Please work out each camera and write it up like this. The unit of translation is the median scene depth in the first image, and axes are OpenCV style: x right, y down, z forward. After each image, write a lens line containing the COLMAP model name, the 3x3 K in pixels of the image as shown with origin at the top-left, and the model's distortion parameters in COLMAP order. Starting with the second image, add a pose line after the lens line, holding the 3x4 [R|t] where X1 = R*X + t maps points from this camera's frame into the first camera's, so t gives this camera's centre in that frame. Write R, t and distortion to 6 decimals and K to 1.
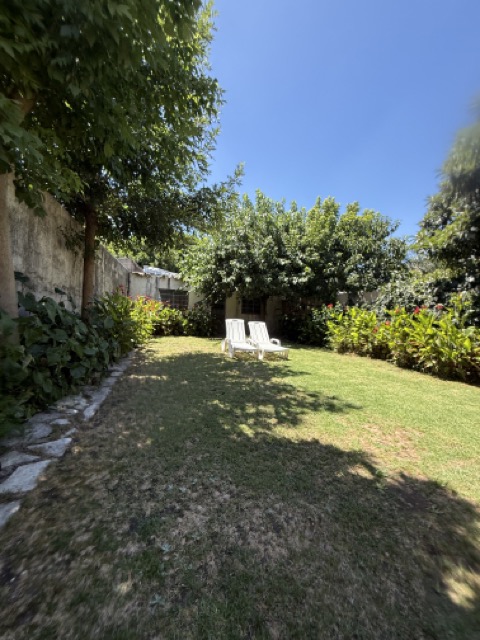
lens RADIAL K [[255.8, 0, 240.0], [0, 255.8, 320.0], [0, 0, 1]] dist [0.000377, 0.000121]
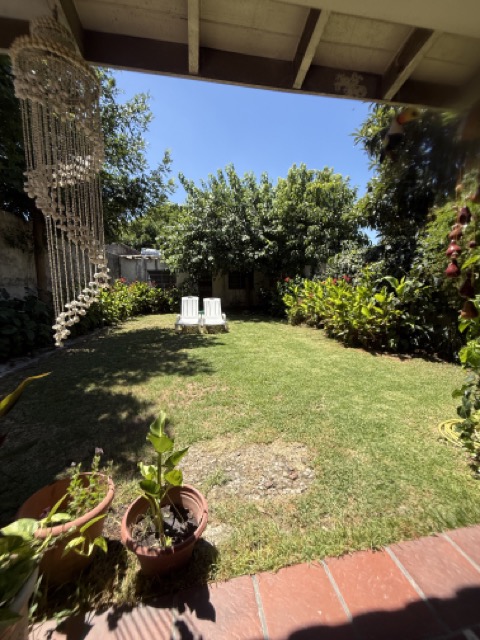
lens RADIAL K [[255.8, 0, 240.0], [0, 255.8, 320.0], [0, 0, 1]] dist [0.000377, 0.000121]
pose [[0.991151, -0.035306, -0.127958, 0.317286], [0.048328, 0.993800, 0.100130, -0.004046], [0.123630, -0.105428, 0.986712, -0.057423]]
